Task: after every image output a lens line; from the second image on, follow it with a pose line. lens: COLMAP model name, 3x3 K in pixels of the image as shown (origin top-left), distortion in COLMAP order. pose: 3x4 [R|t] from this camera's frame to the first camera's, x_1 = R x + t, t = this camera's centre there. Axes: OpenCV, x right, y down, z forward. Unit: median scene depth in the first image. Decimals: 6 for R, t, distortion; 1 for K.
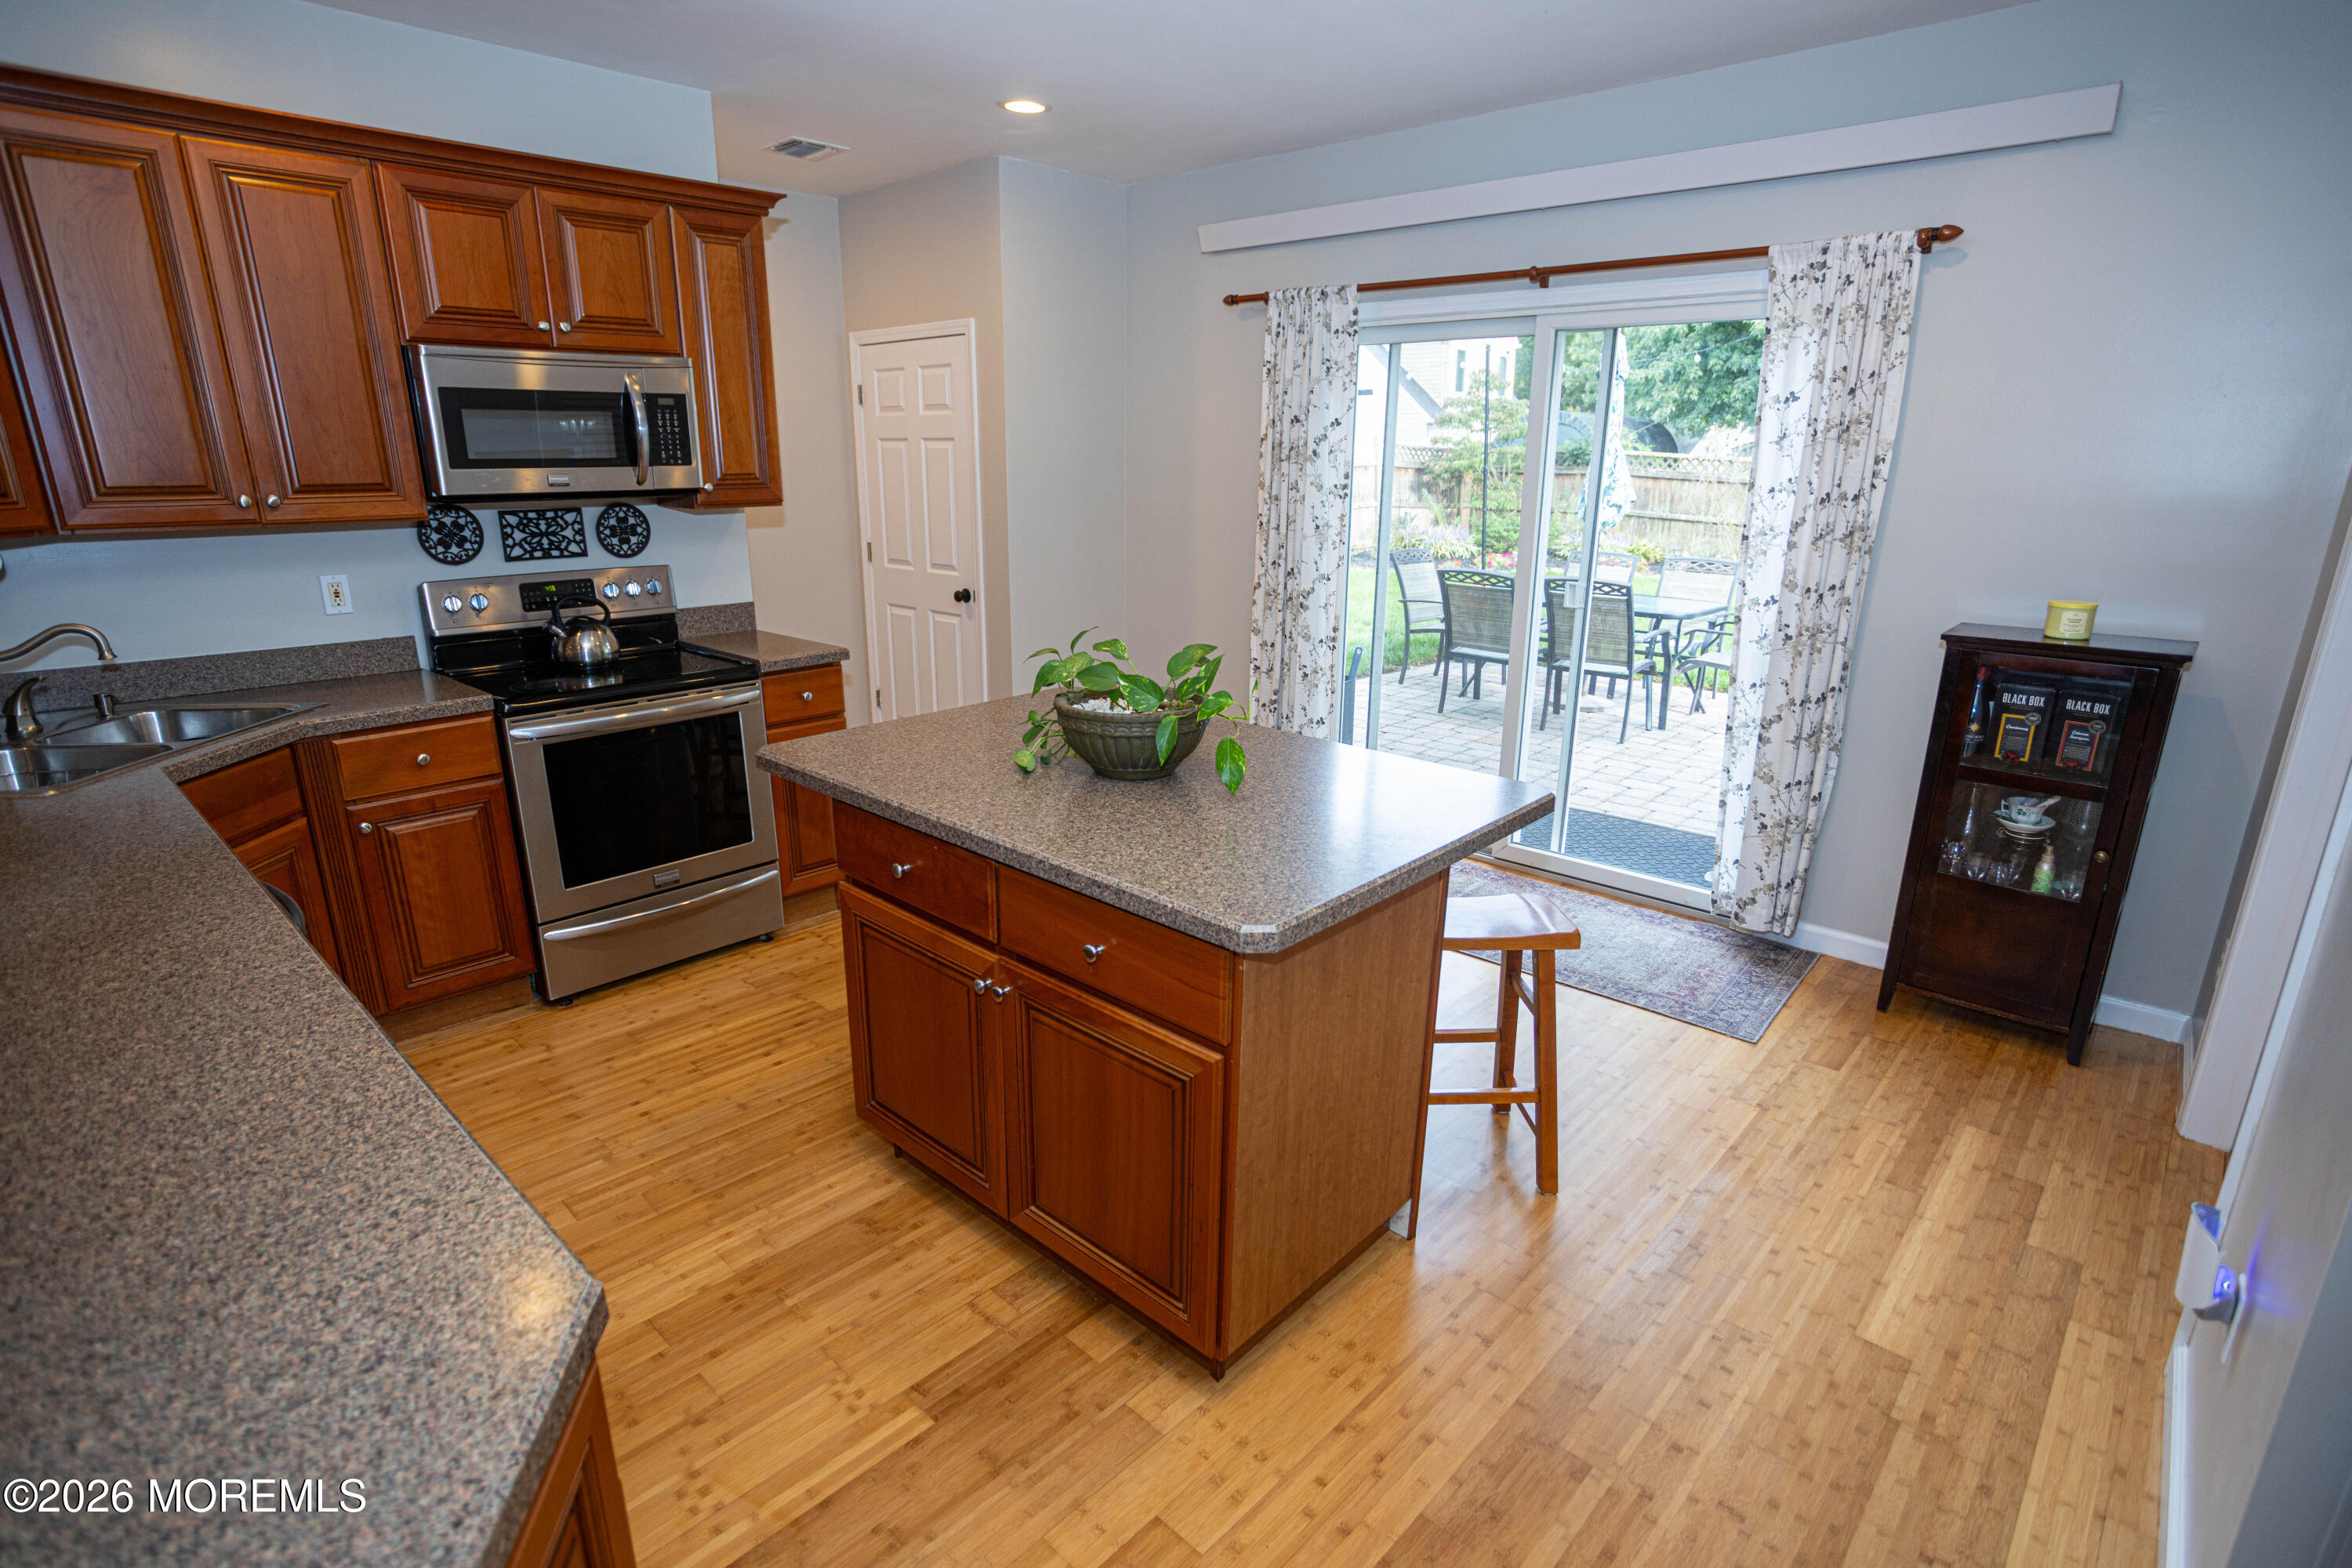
lens RADIAL K [[1148.0, 0, 1168.7], [0, 1148.0, 789.4], [0, 0, 1]] dist [-0.040980, 0.019676]
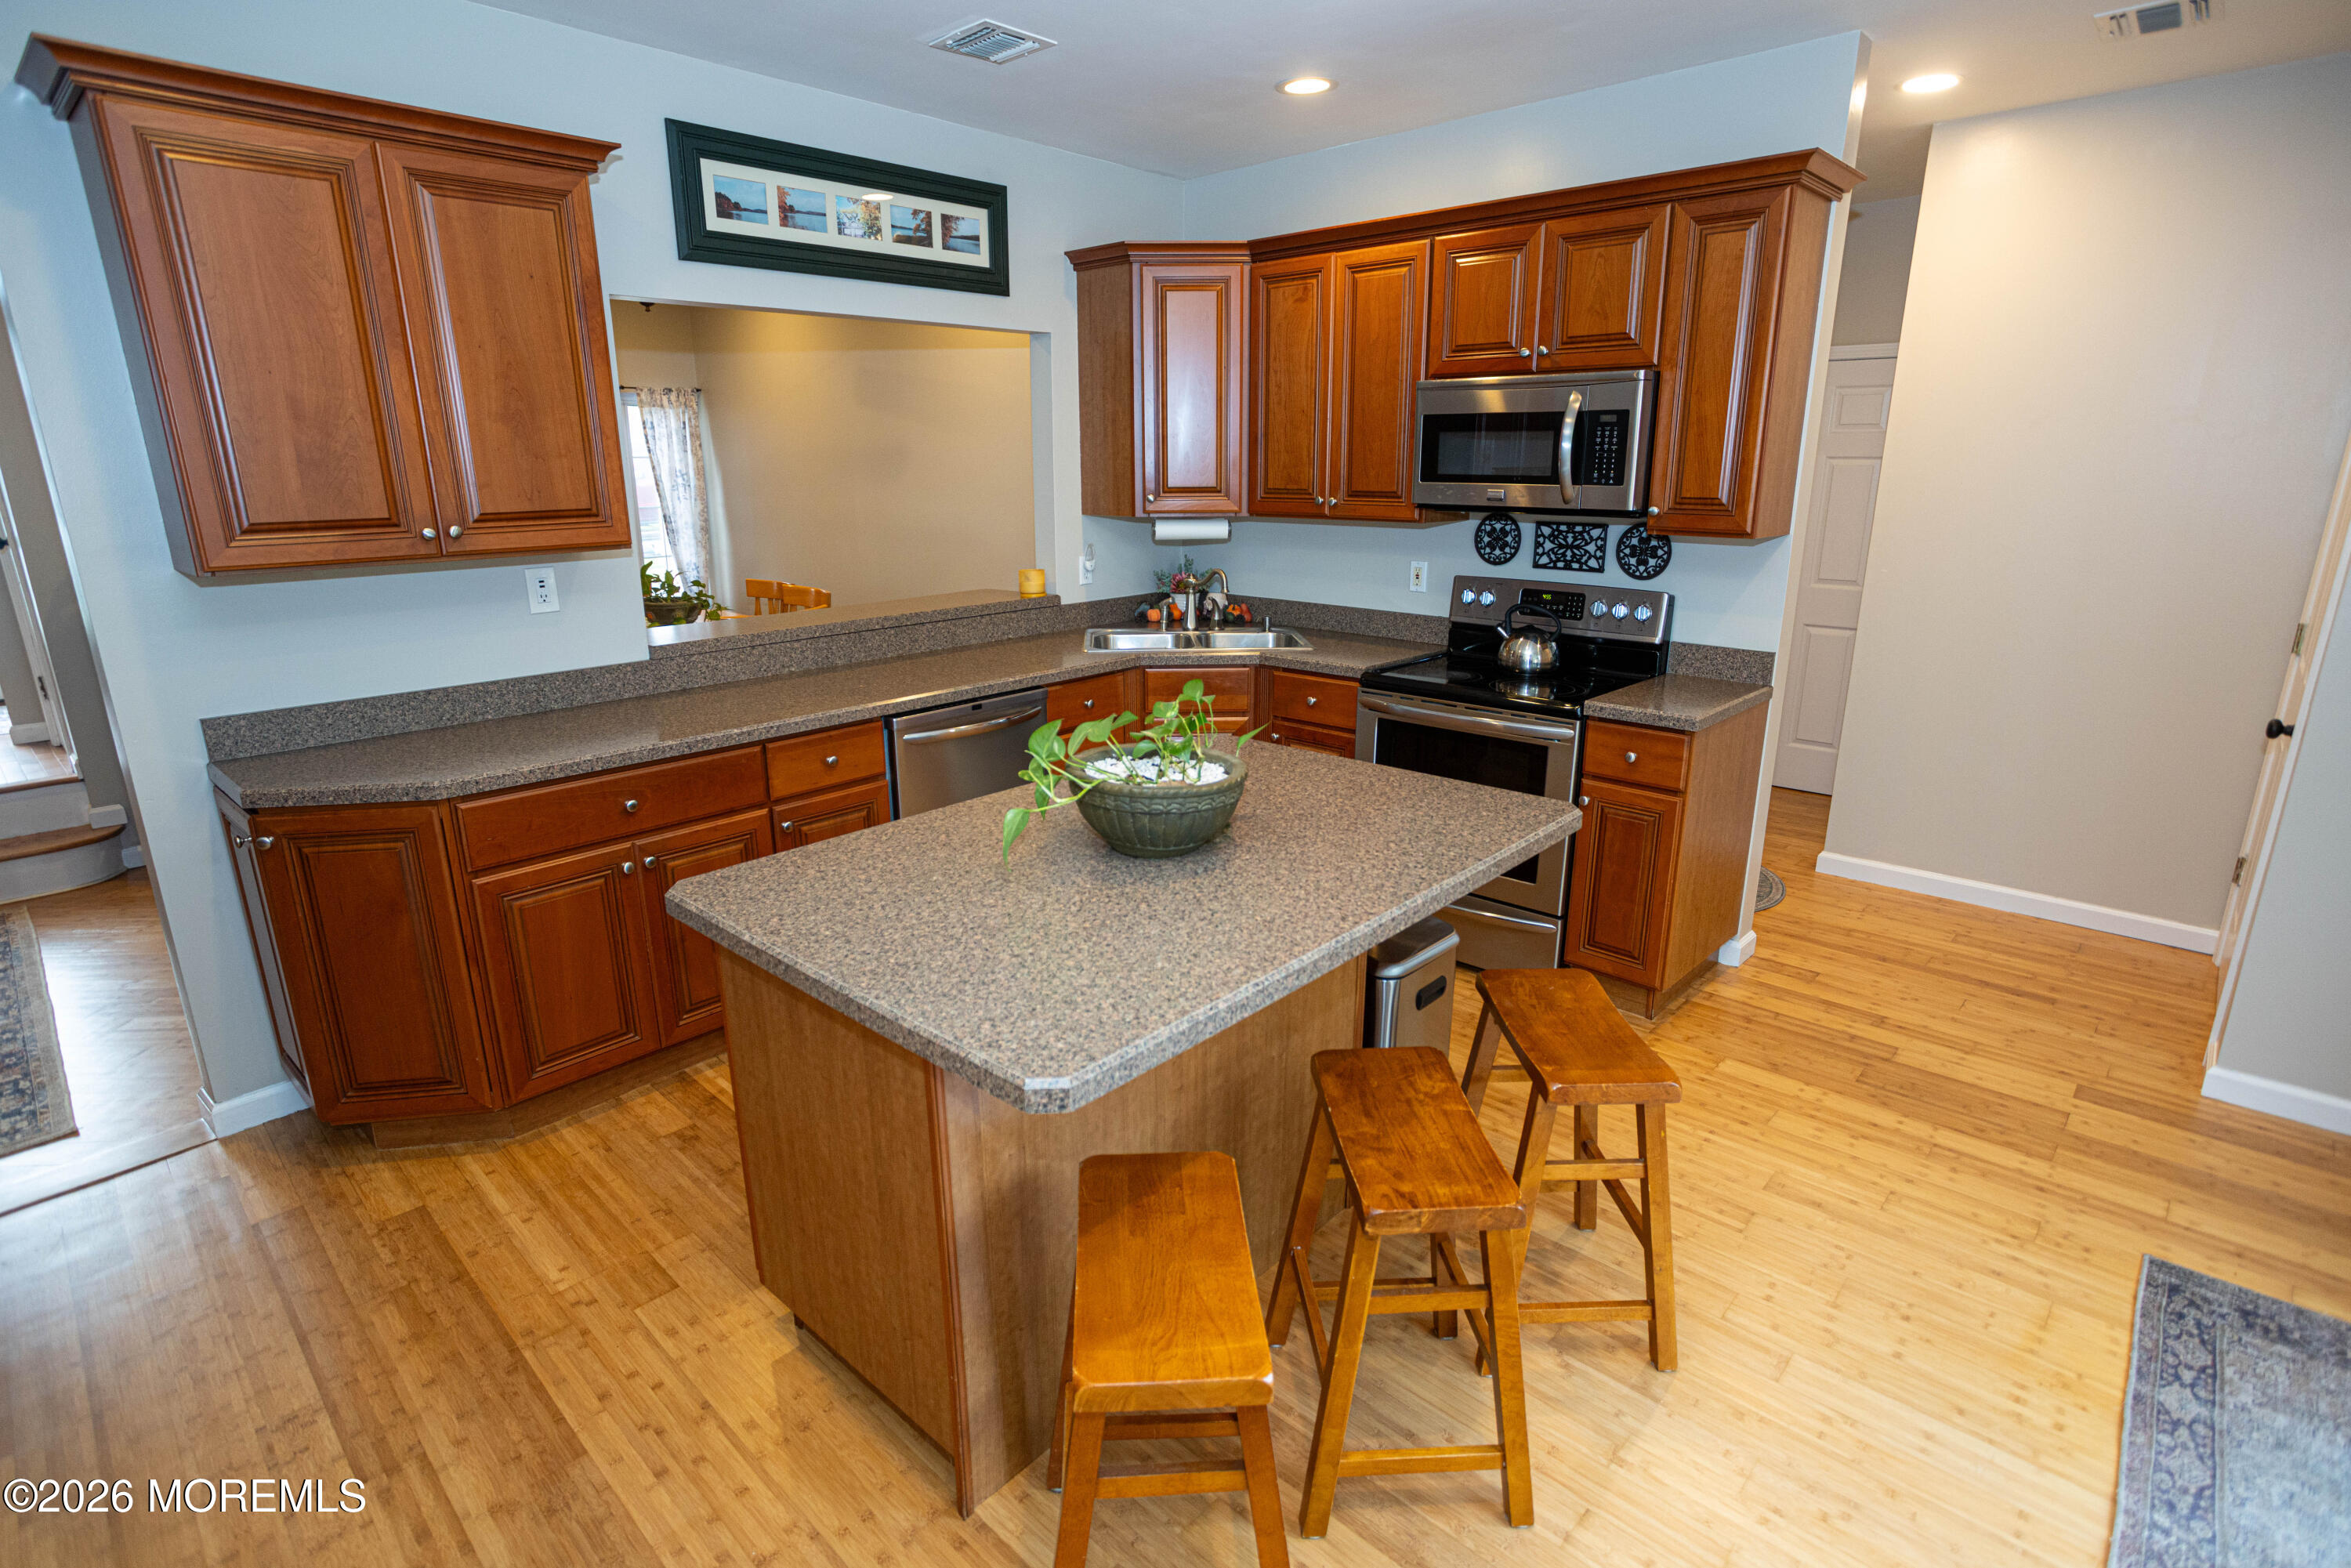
lens RADIAL K [[1147.5, 0, 1163.0], [0, 1147.5, 791.0], [0, 0, 1]] dist [-0.040980, 0.019676]
pose [[0.002080, 0.276296, -0.961070, 0.541201], [-0.281698, 0.922314, 0.264544, -0.194472], [0.959501, 0.270182, 0.079751, 0.630961]]
